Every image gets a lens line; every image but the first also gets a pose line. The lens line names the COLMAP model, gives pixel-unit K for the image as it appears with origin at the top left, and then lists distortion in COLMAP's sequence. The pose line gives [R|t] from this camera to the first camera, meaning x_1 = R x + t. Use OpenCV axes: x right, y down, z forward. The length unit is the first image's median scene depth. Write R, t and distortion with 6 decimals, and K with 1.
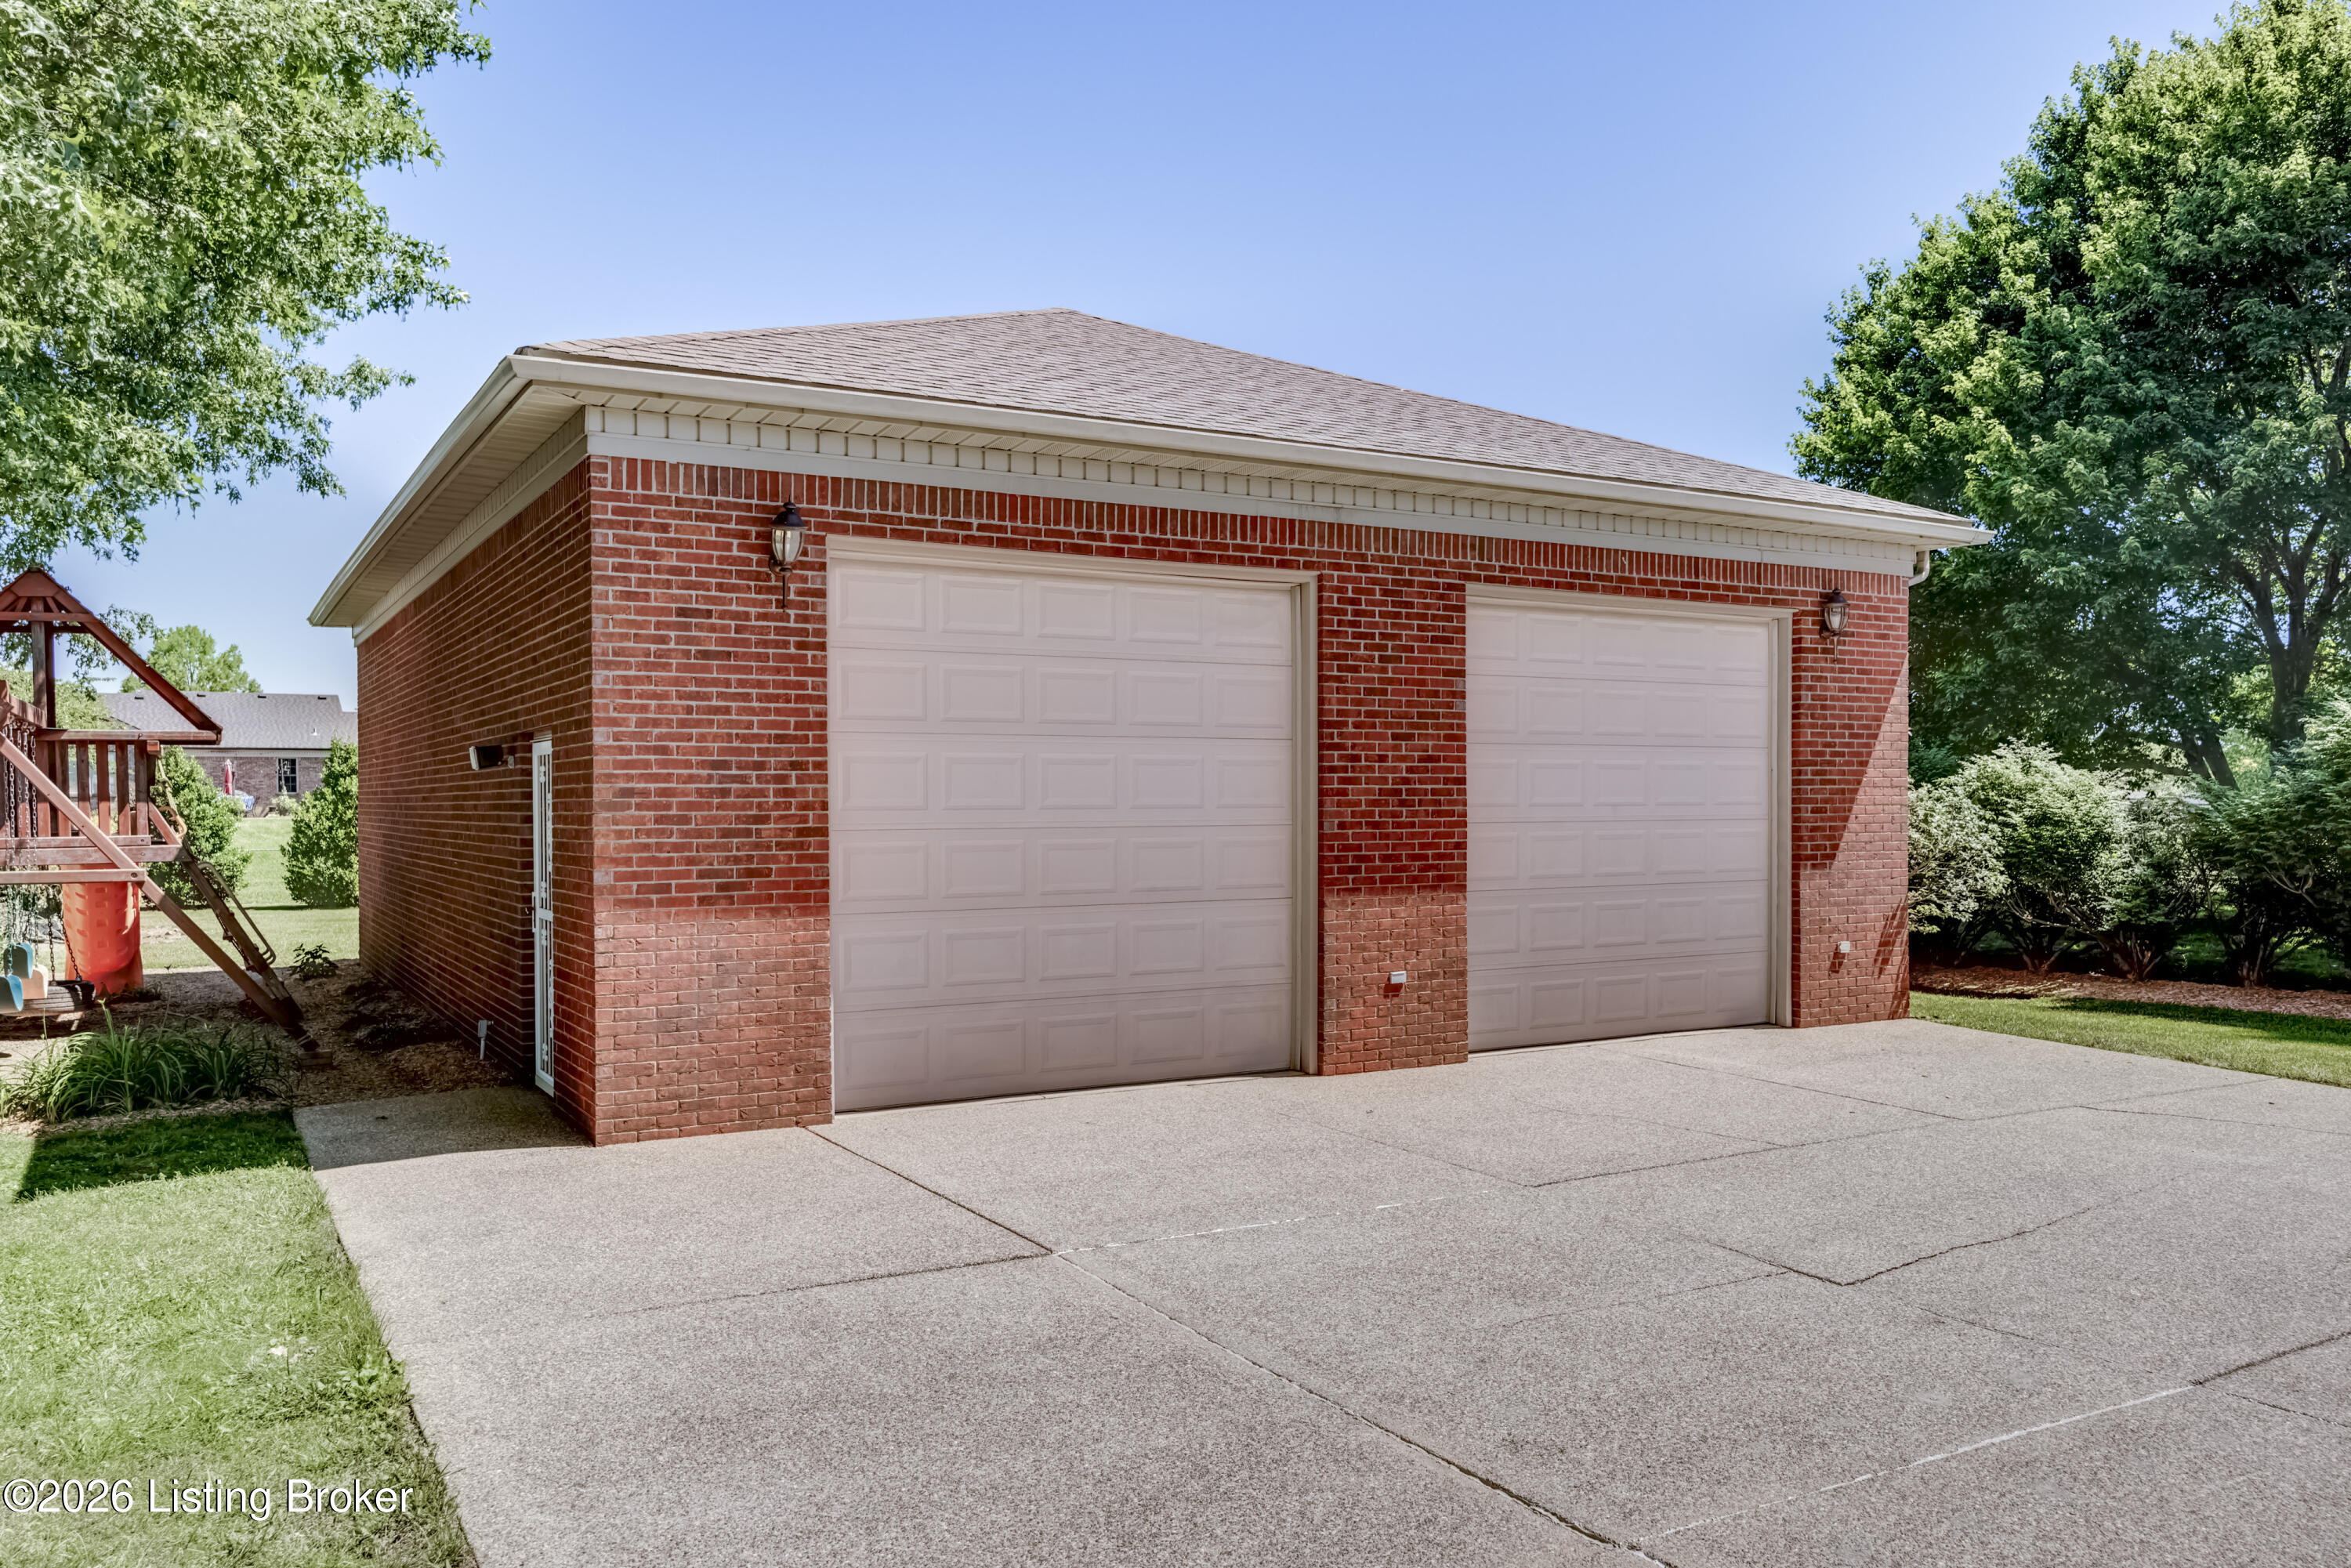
lens RADIAL K [[1780.3, 0, 1234.1], [0, 1780.3, 828.3], [0, 0, 1]] dist [-0.006086, -0.000395]
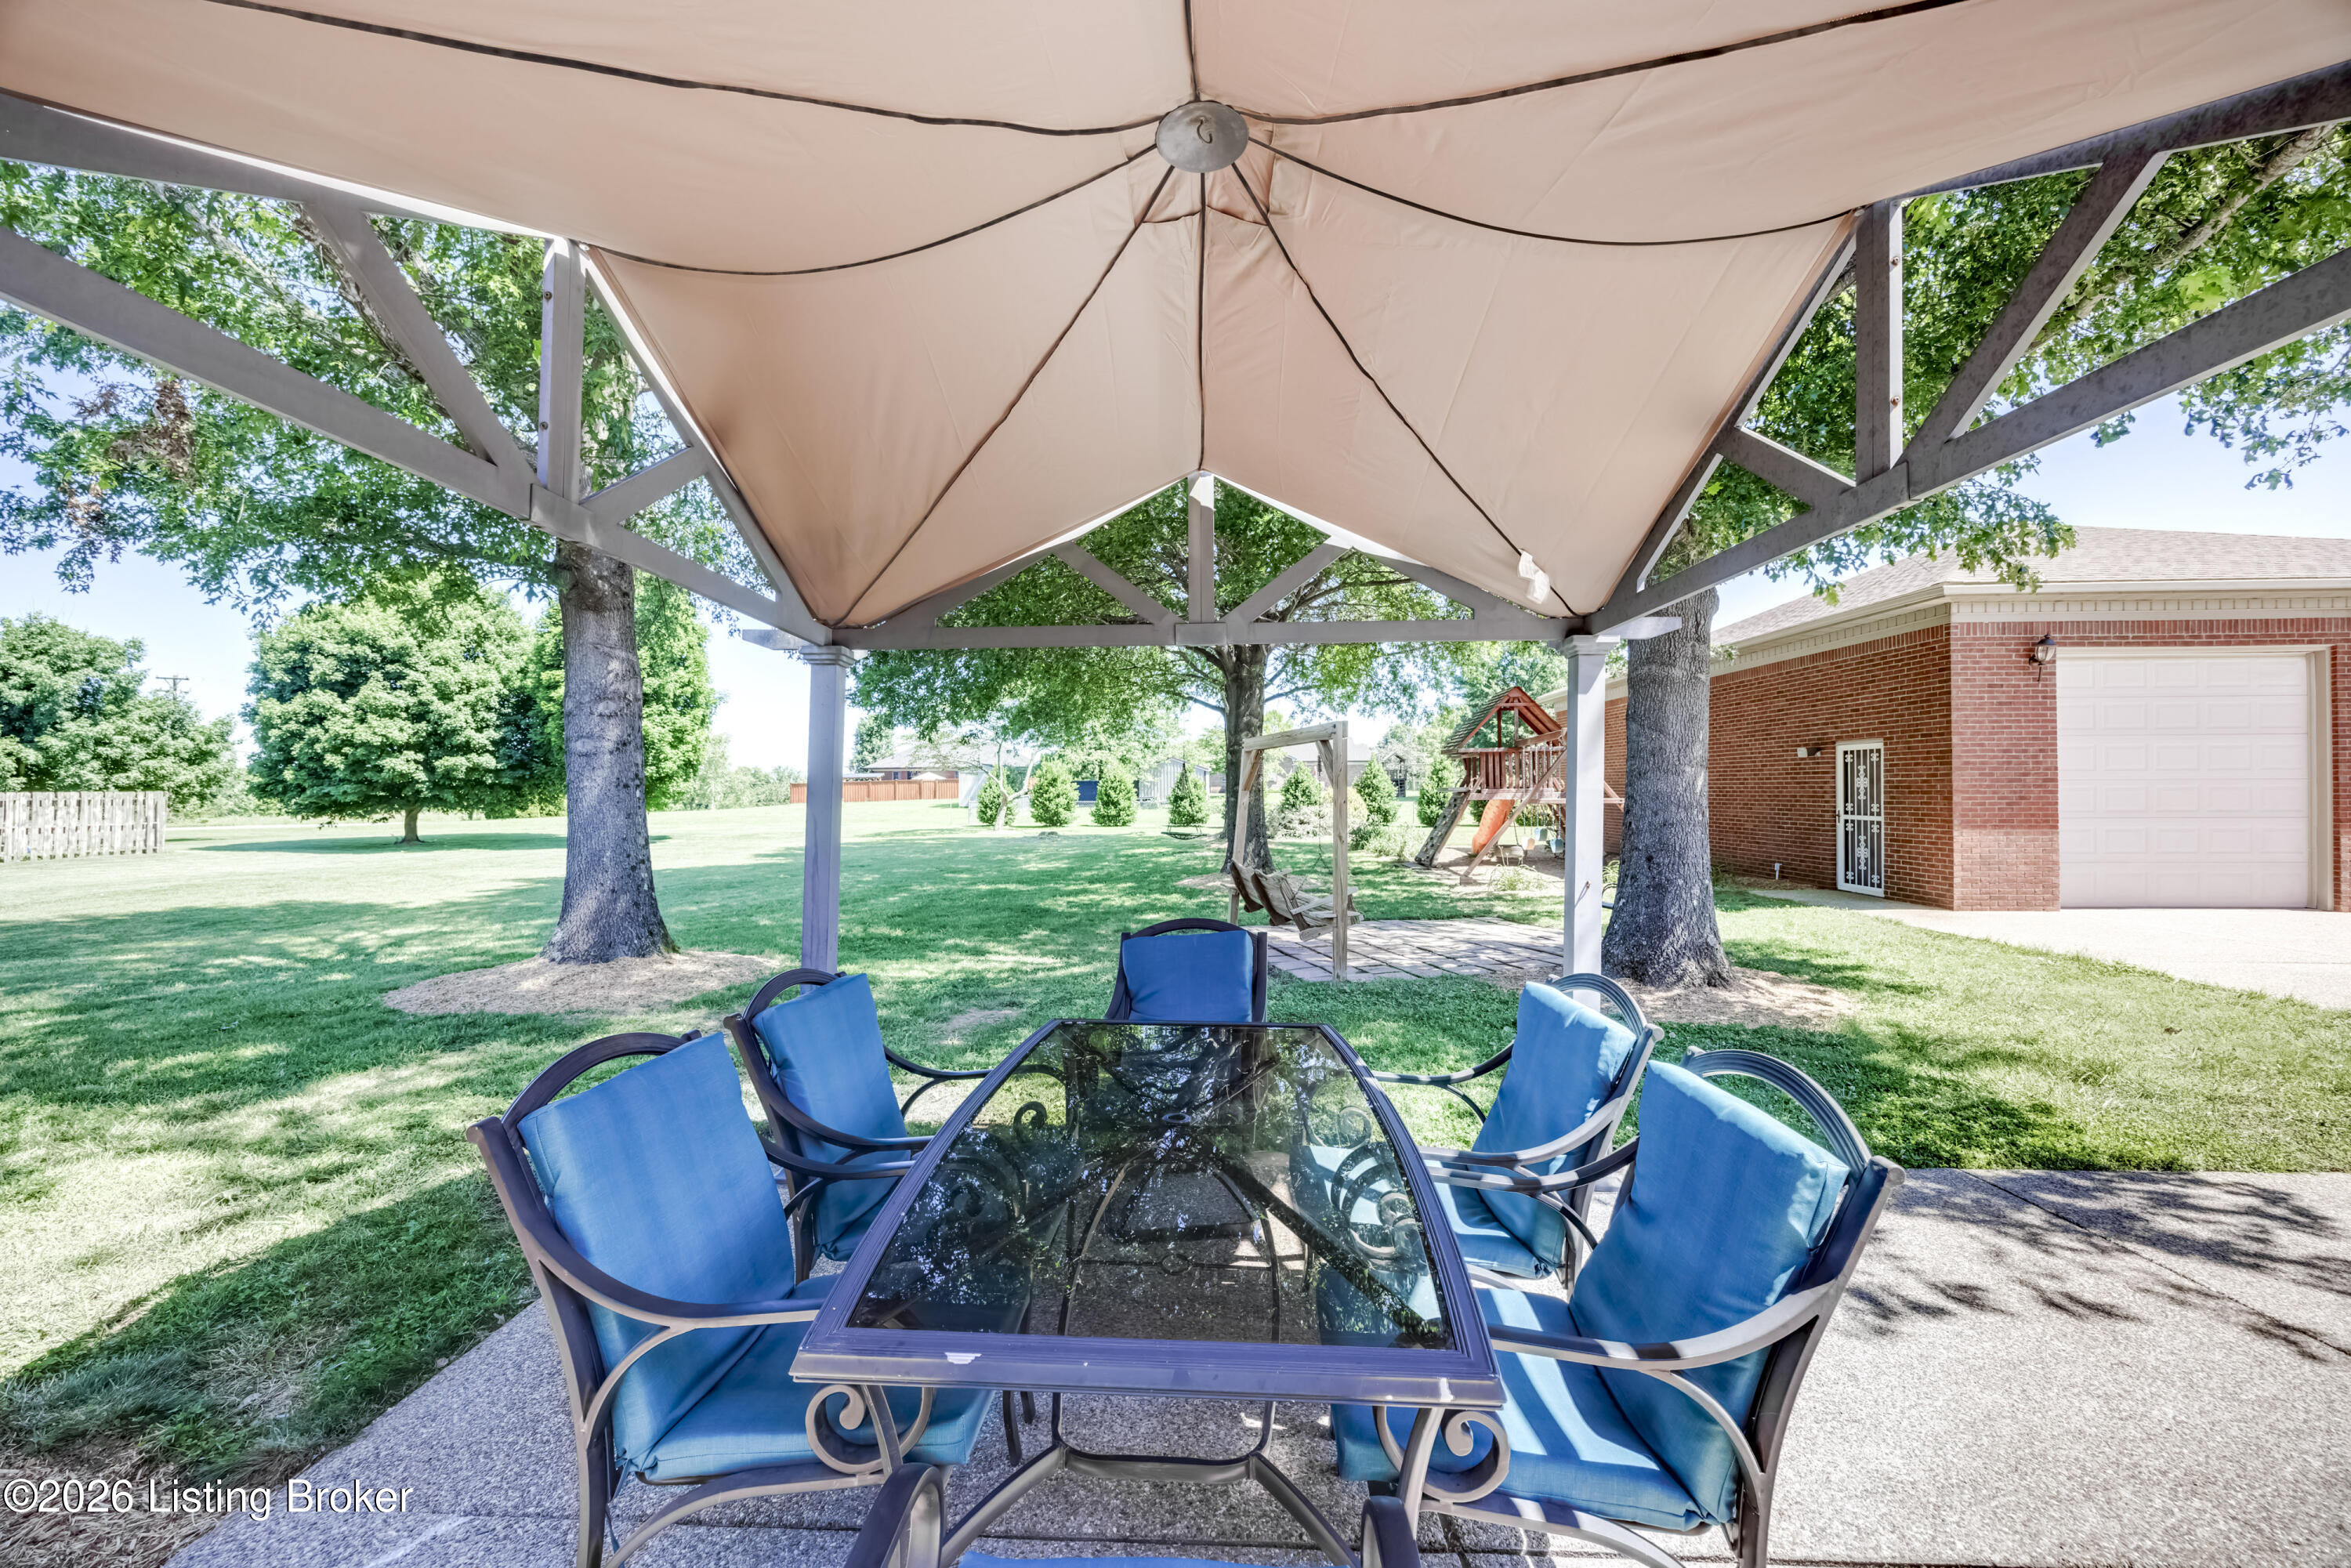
lens RADIAL K [[909.0, 0, 1180.7], [0, 909.0, 784.1], [0, 0, 1]] dist [-0.004257, 0.000407]
pose [[0.830483, -0.000729, -0.557044, -0.444894], [-0.008859, 0.999855, -0.014516, 0.029135], [0.556974, 0.016990, 0.830356, -0.485704]]
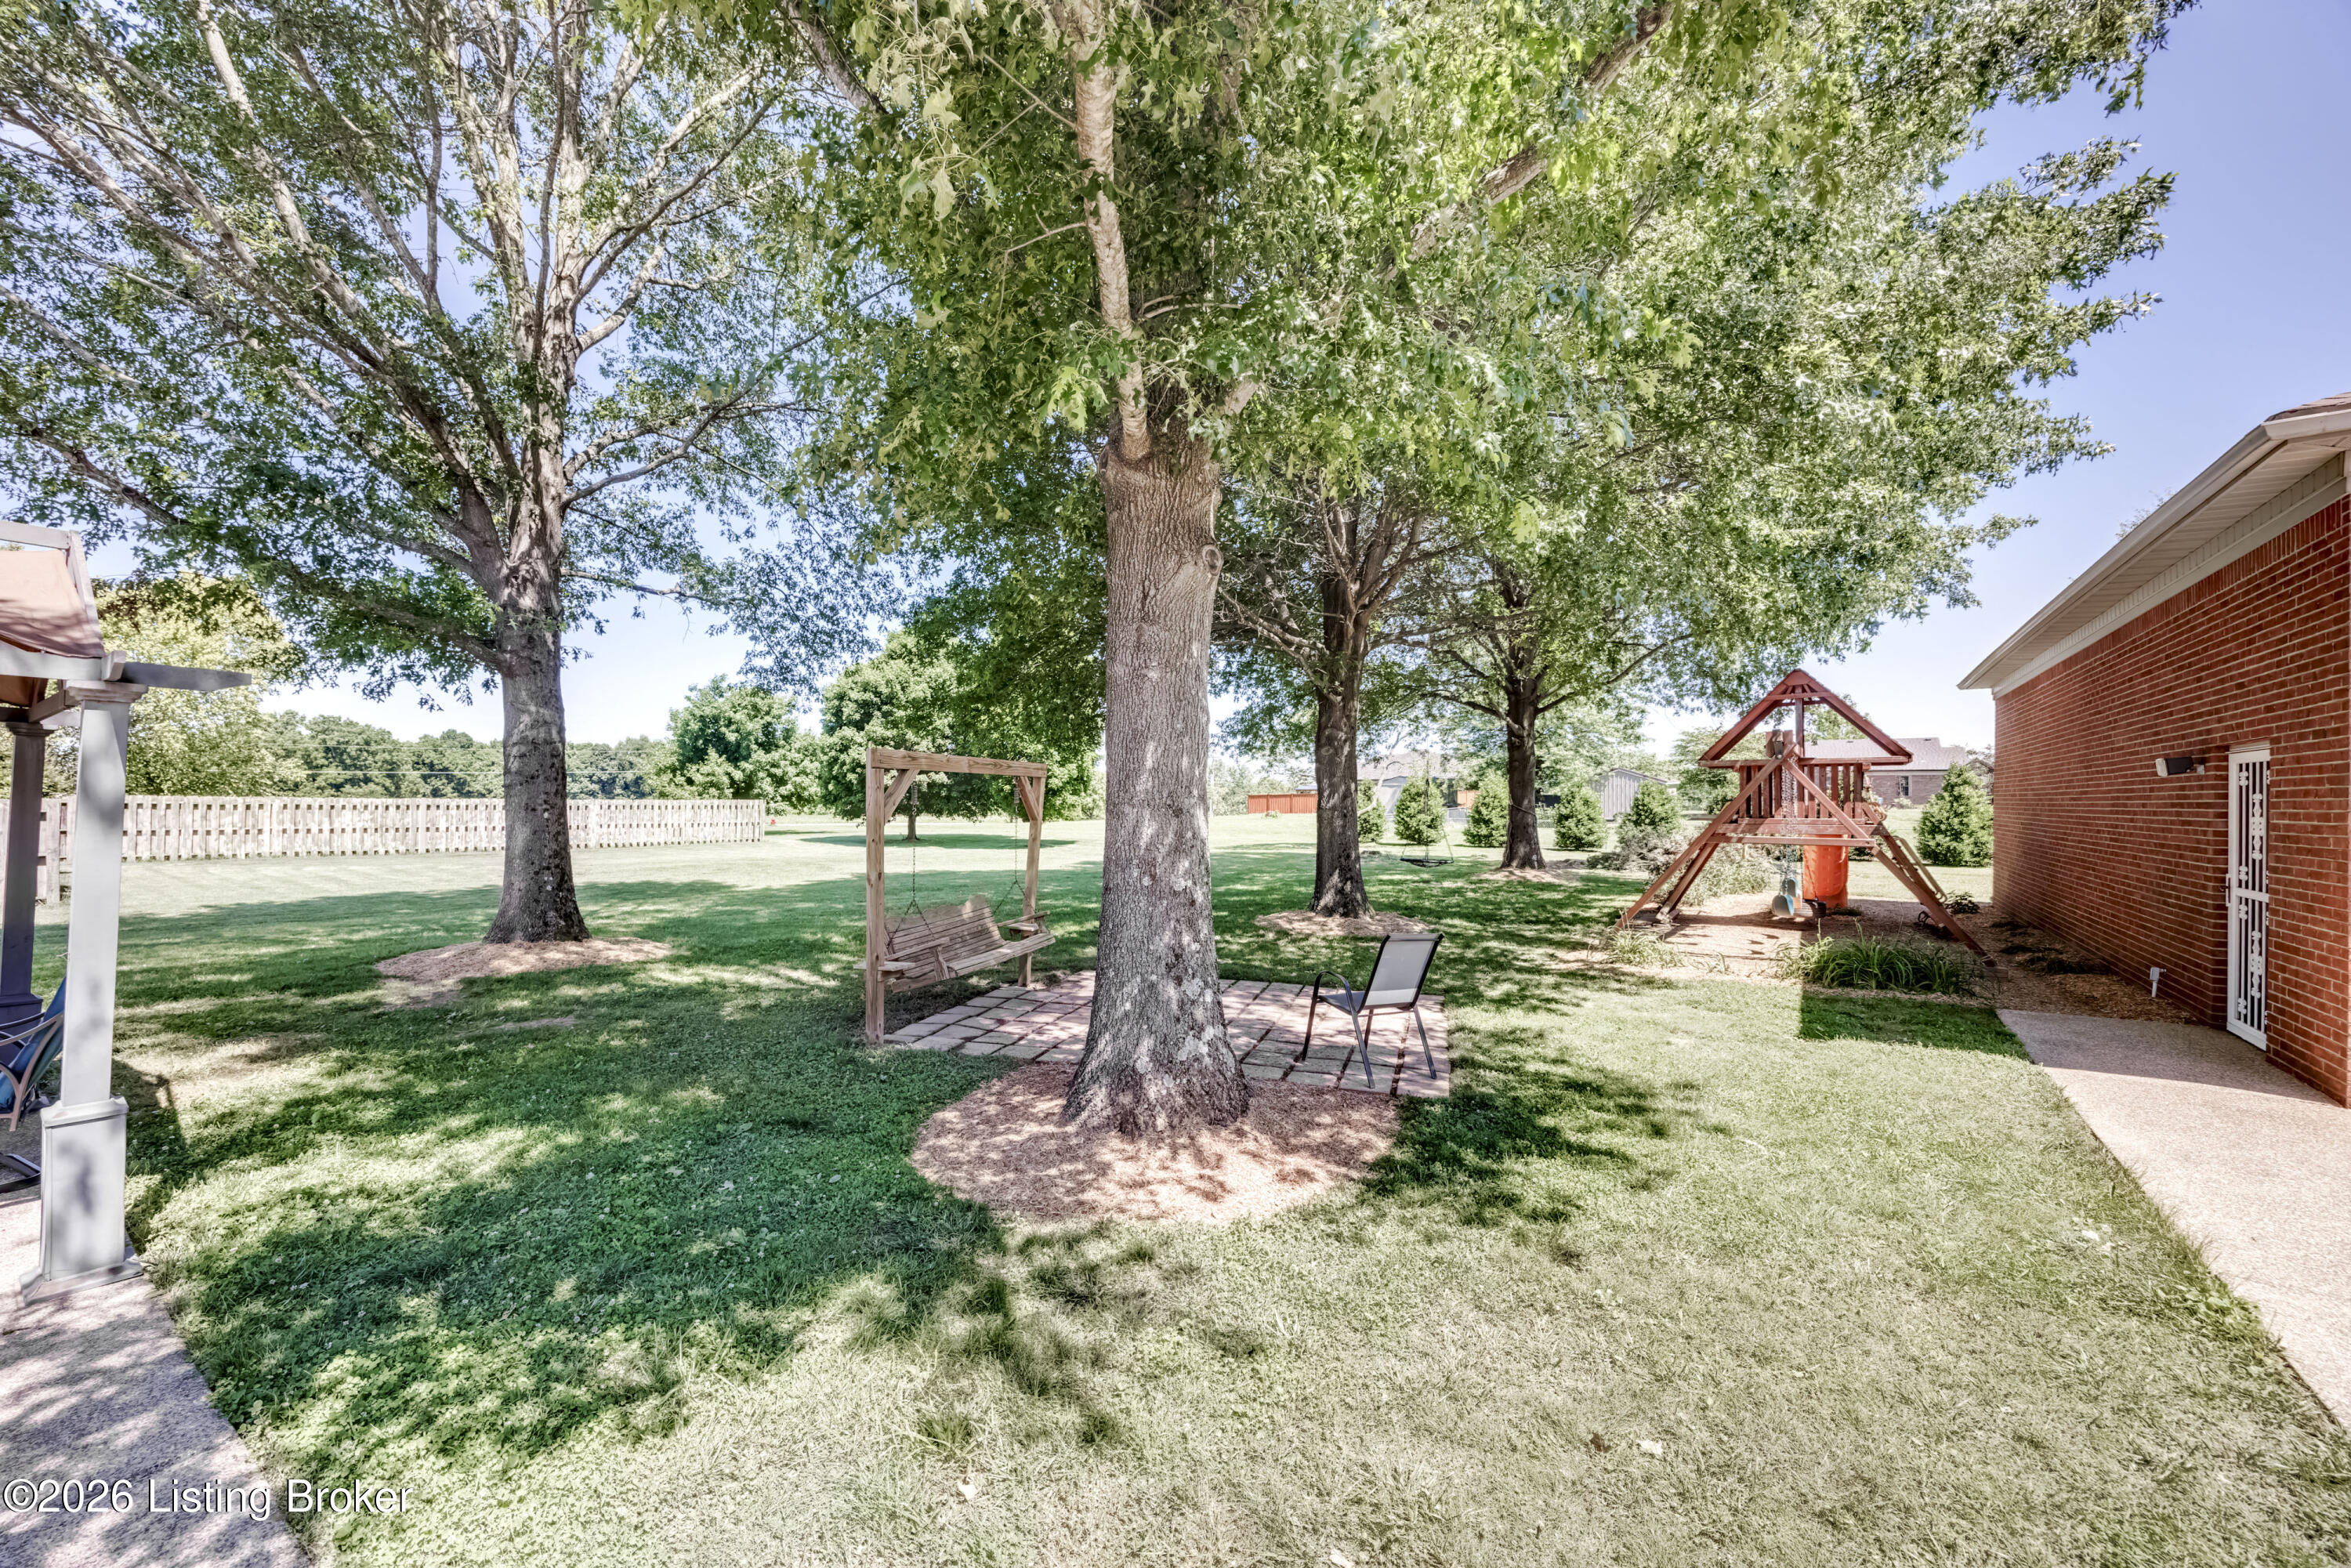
lens RADIAL K [[909.0, 0, 1176.6], [0, 909.0, 793.0], [0, 0, 1]] dist [-0.004257, 0.000407]
pose [[0.398290, 0.002421, -0.917256, -0.107434], [-0.023670, 0.999691, -0.007640, 0.001723], [0.916954, 0.024754, 0.398225, 0.075439]]
